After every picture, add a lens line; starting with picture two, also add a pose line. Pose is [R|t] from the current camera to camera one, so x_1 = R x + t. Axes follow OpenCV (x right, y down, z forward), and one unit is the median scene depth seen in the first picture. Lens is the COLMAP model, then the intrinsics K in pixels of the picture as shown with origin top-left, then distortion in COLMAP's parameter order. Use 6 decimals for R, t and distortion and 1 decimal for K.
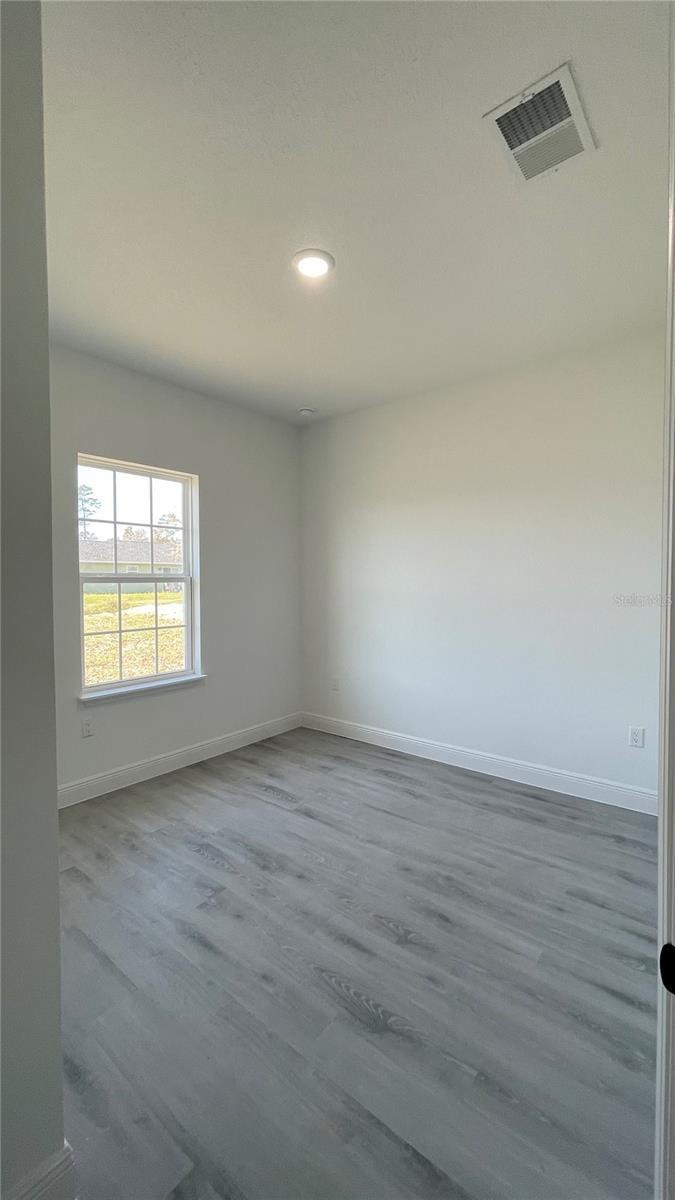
lens RADIAL K [[486.0, 0, 333.8], [0, 486.0, 595.5], [0, 0, 1]] dist [-0.000764, 0.001496]
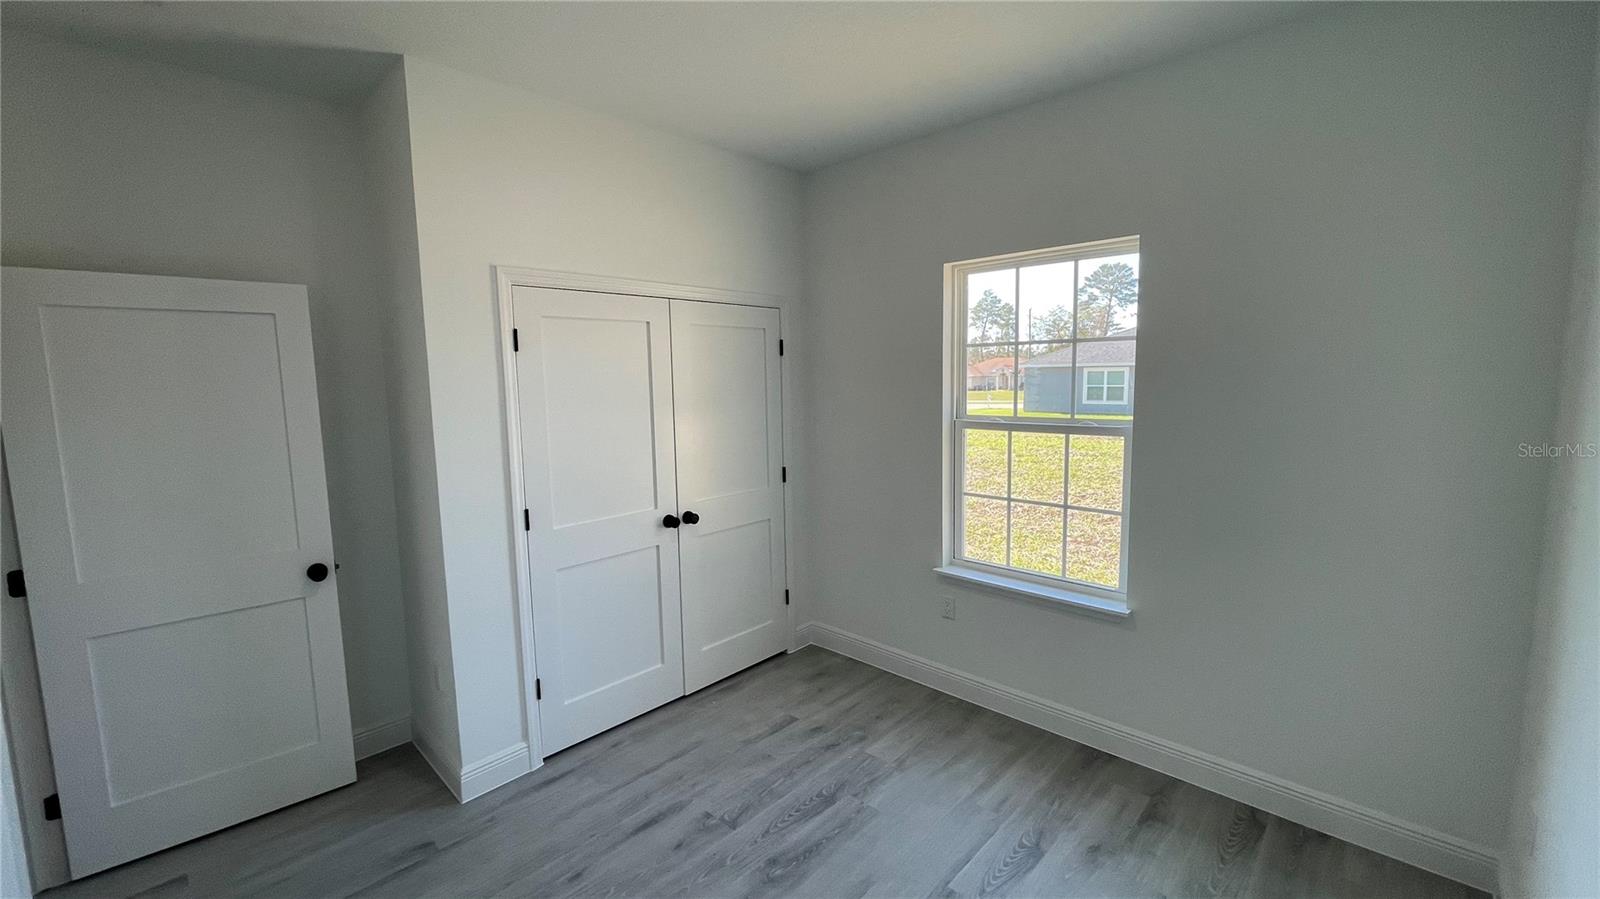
lens RADIAL K [[648.1, 0, 793.8], [0, 648.1, 440.1], [0, 0, 1]] dist [-0.000764, 0.001496]
pose [[-0.067786, 0.112112, -0.991381, 0.744322], [-0.014133, 0.993459, 0.113314, -0.166637], [0.997600, 0.021692, -0.065758, 1.103220]]
